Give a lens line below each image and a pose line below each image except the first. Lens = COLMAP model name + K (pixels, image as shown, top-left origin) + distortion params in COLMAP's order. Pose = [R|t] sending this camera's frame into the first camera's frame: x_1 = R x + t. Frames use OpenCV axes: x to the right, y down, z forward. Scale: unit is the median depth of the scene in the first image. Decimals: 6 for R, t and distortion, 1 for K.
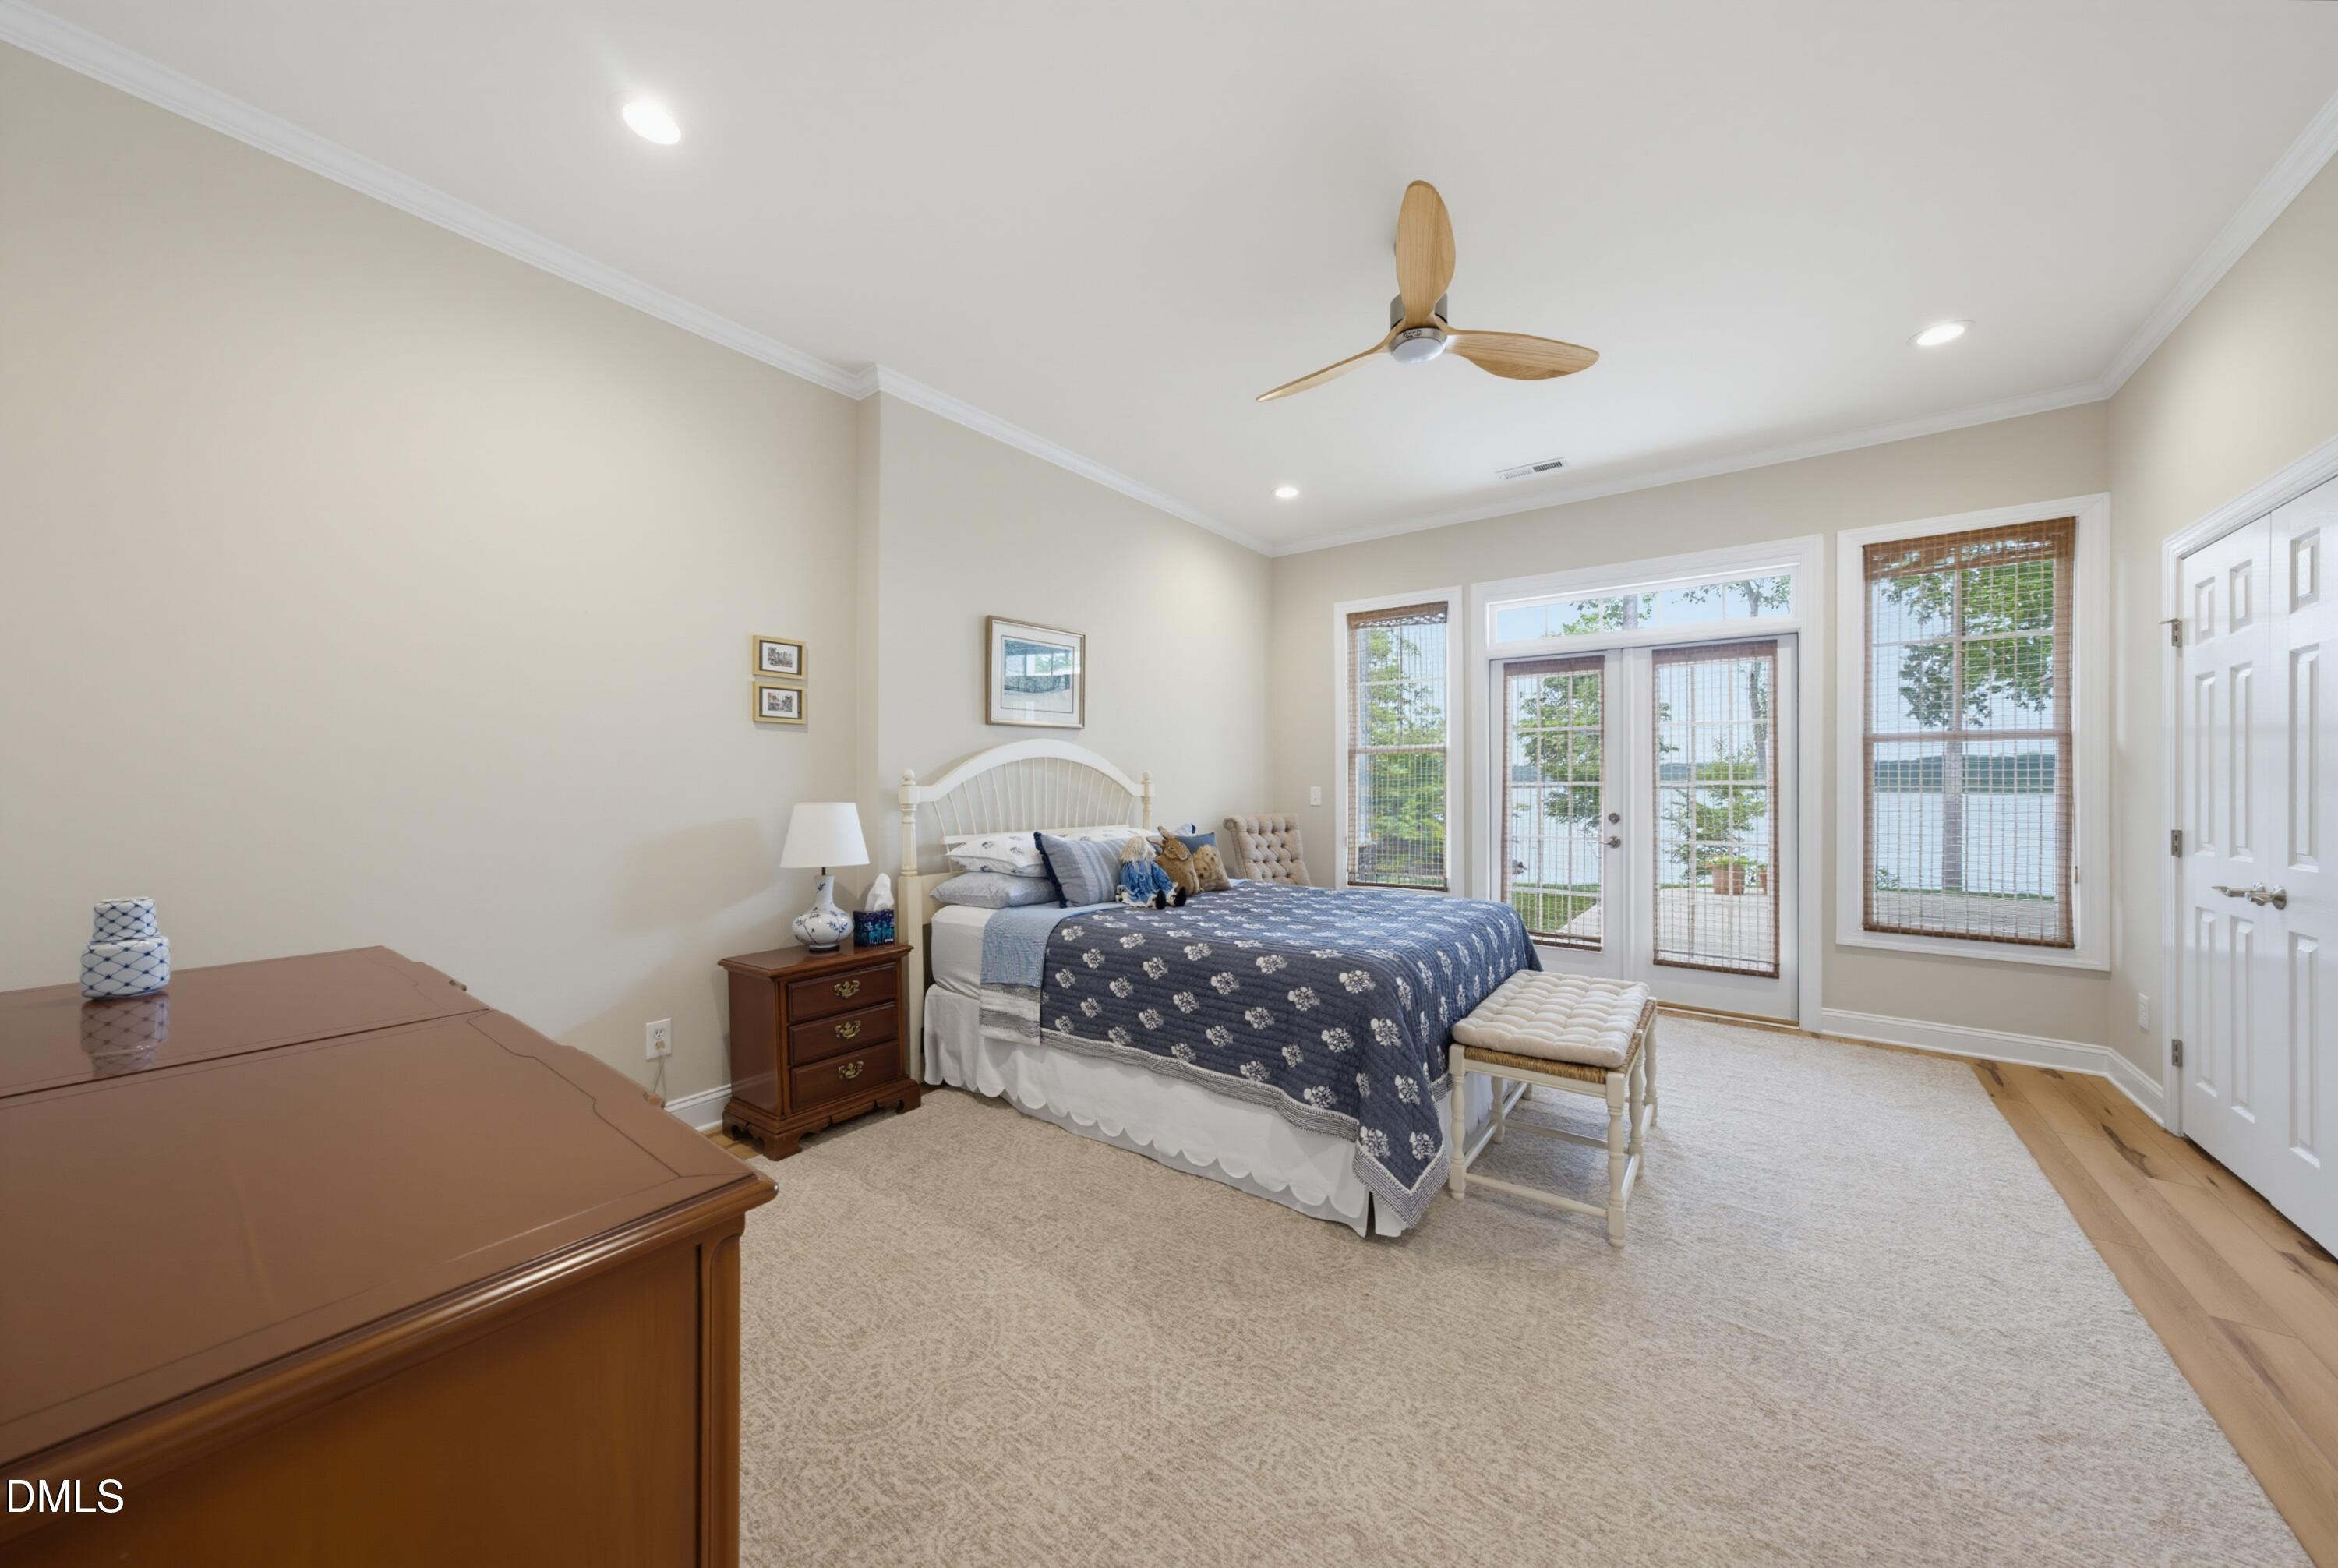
lens RADIAL K [[831.3, 0, 1161.5], [0, 831.3, 788.1], [0, 0, 1]] dist [-0.010865, 0.007354]
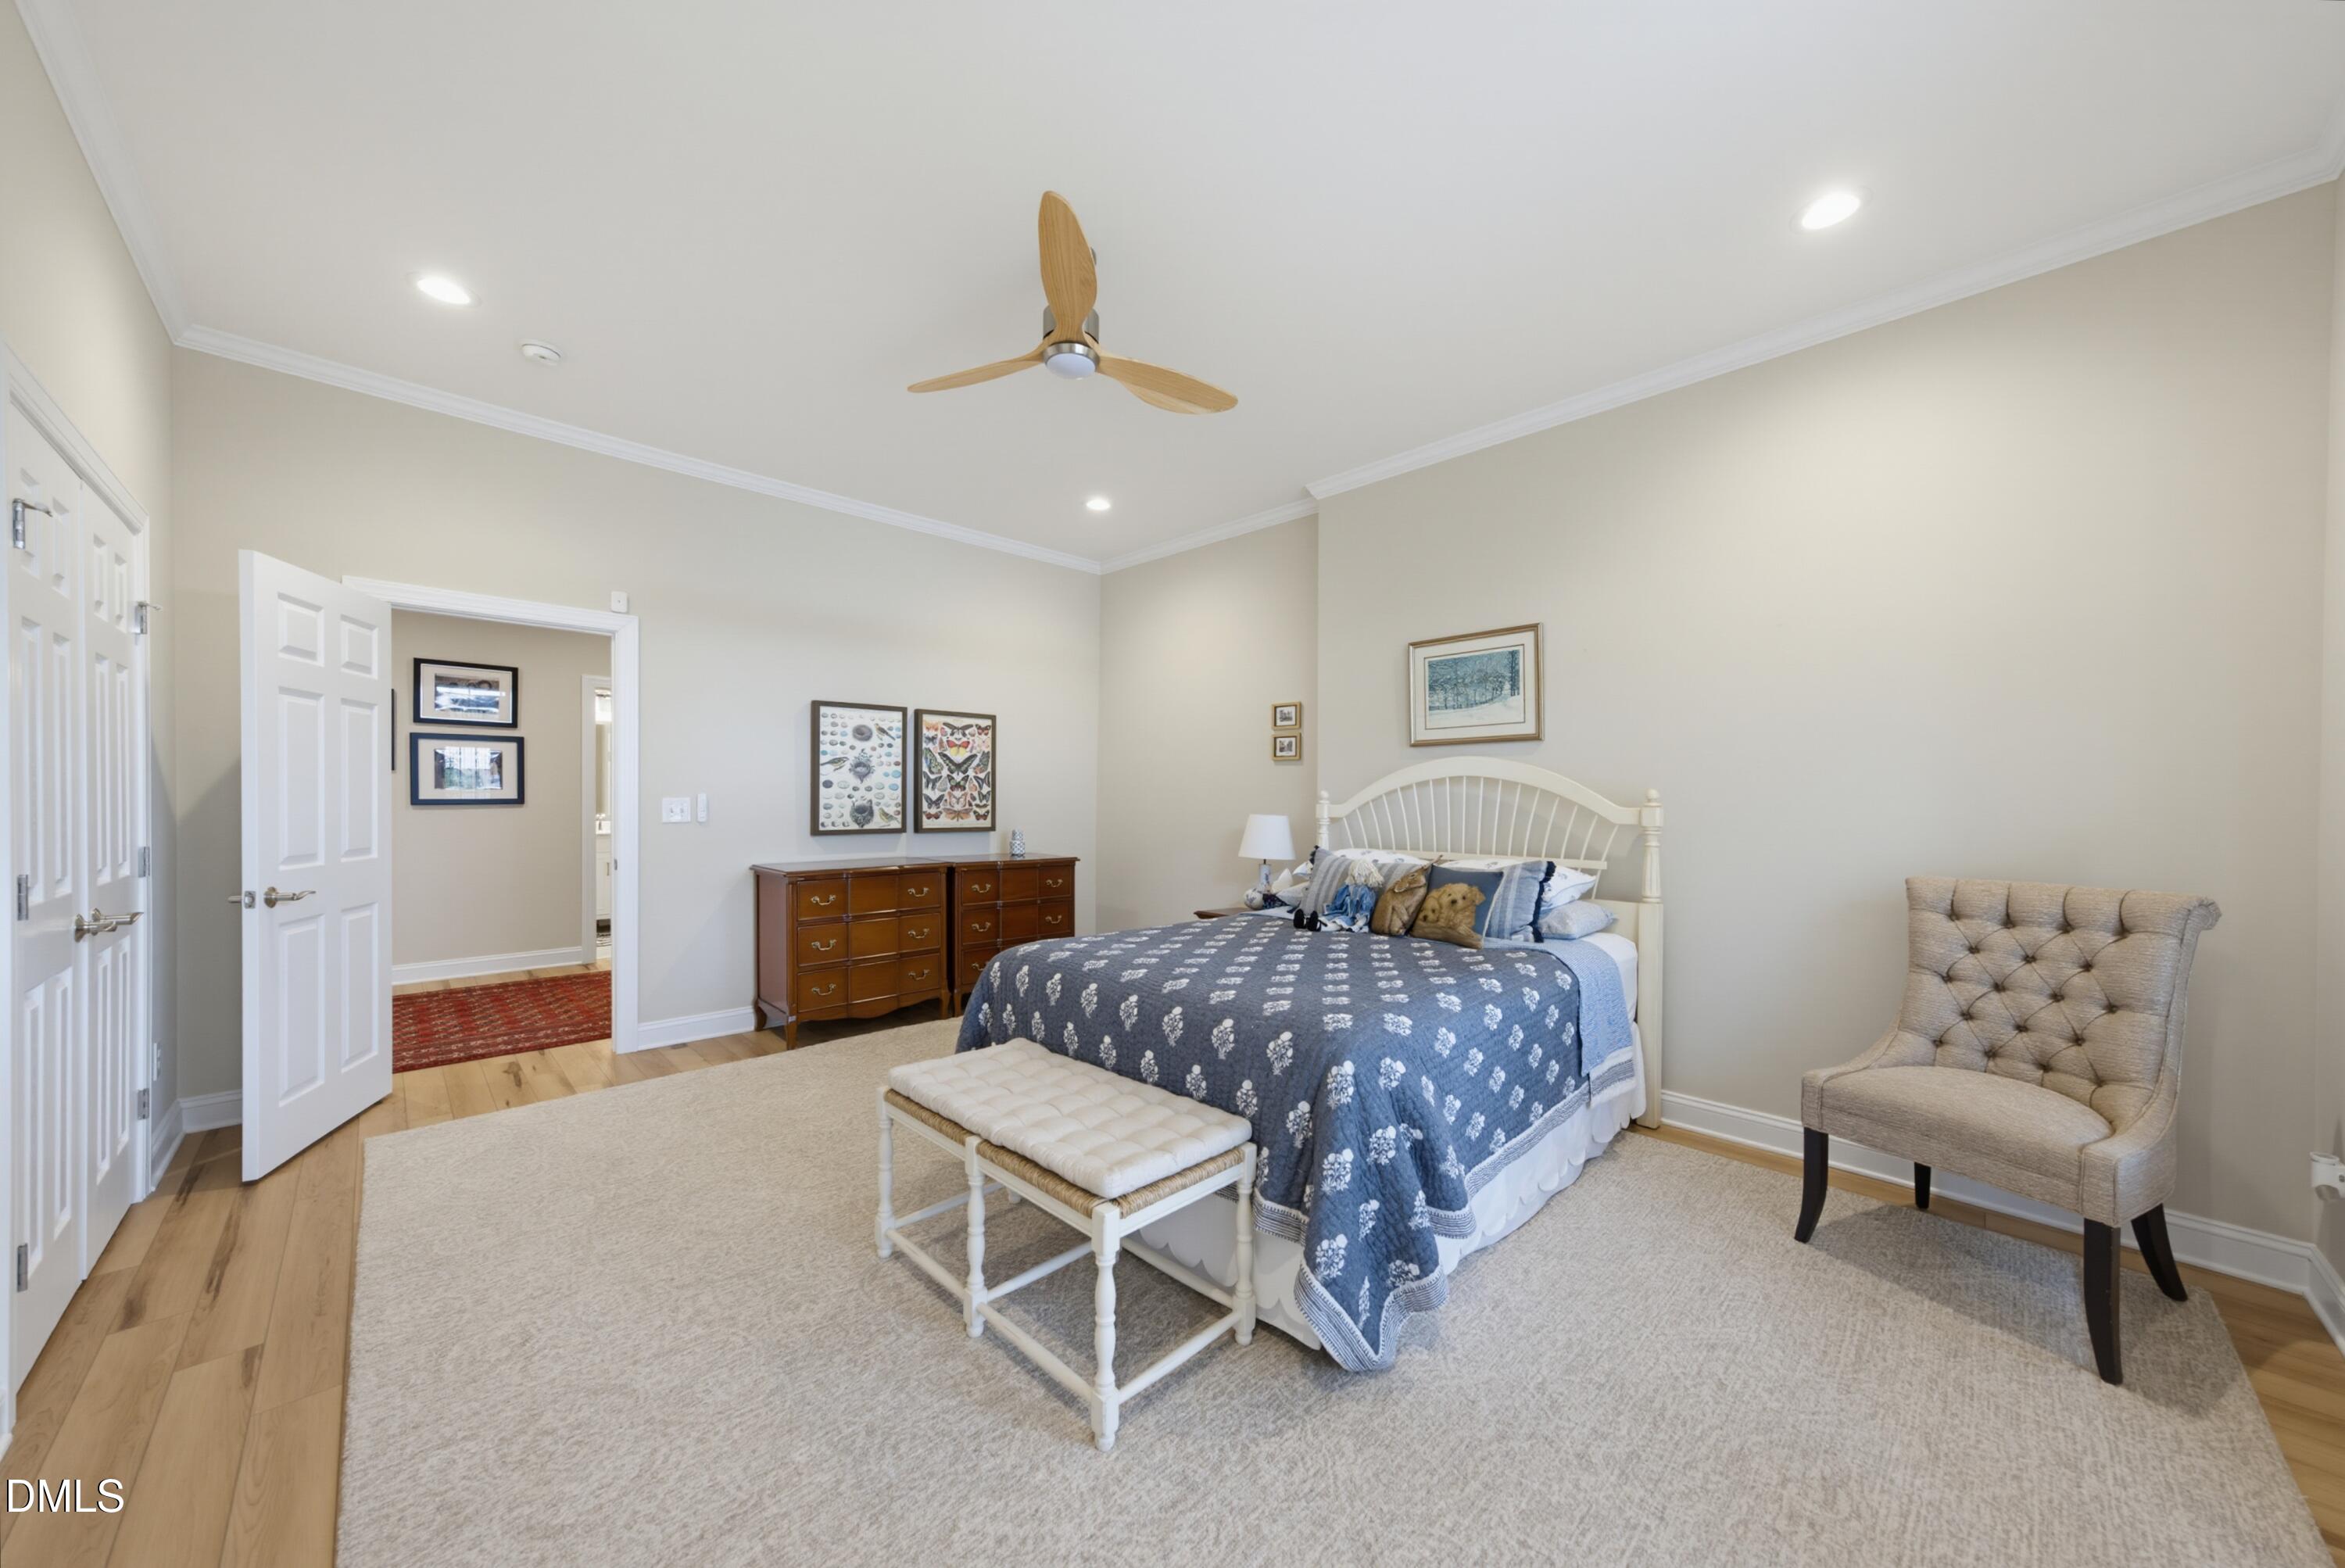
lens RADIAL K [[812.6, 0, 1166.9], [0, 812.6, 808.2], [0, 0, 1]] dist [-0.010500, 0.006330]
pose [[-0.140154, 0.016299, -0.989996, 1.090368], [-0.015555, 0.999705, 0.018661, -0.016815], [0.990008, 0.018015, -0.139859, 1.072508]]
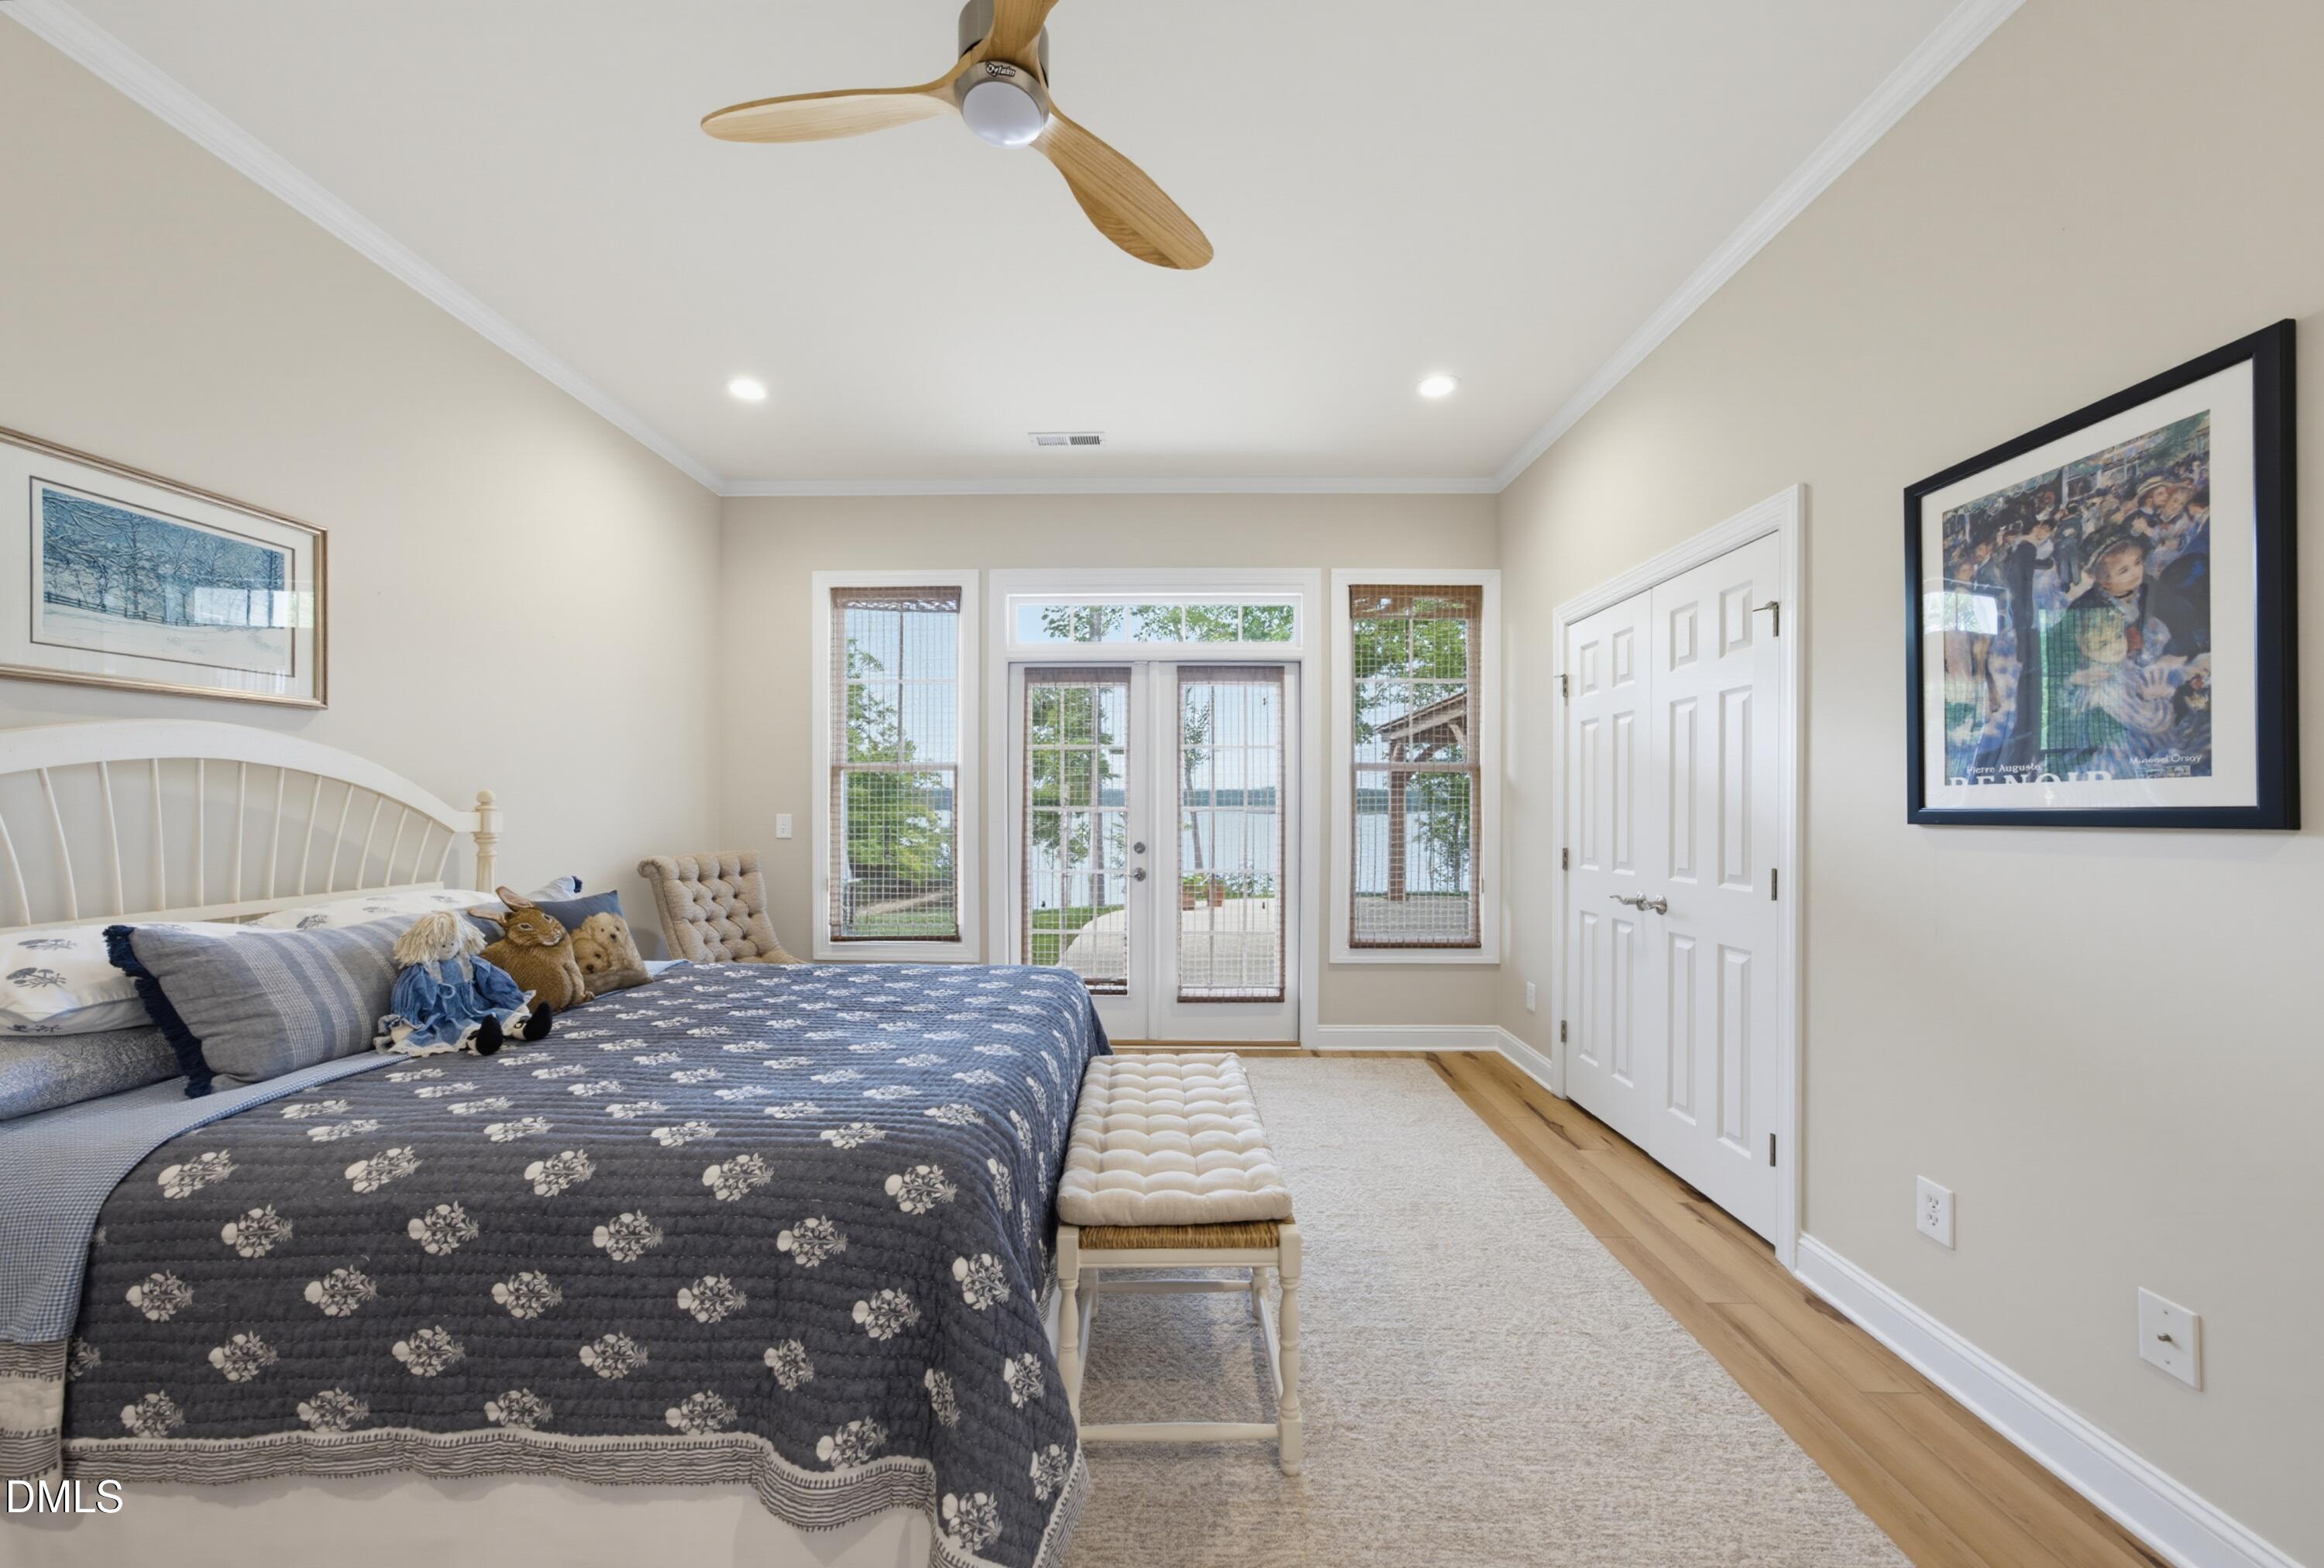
lens RADIAL K [[805.3, 0, 1156.5], [0, 805.3, 808.0], [0, 0, 1]] dist [-0.010500, 0.006330]
pose [[0.801881, -0.000532, 0.597483, 0.038011], [0.002744, 0.999992, -0.002793, -0.006554], [-0.597477, 0.003879, 0.801877, 0.382829]]
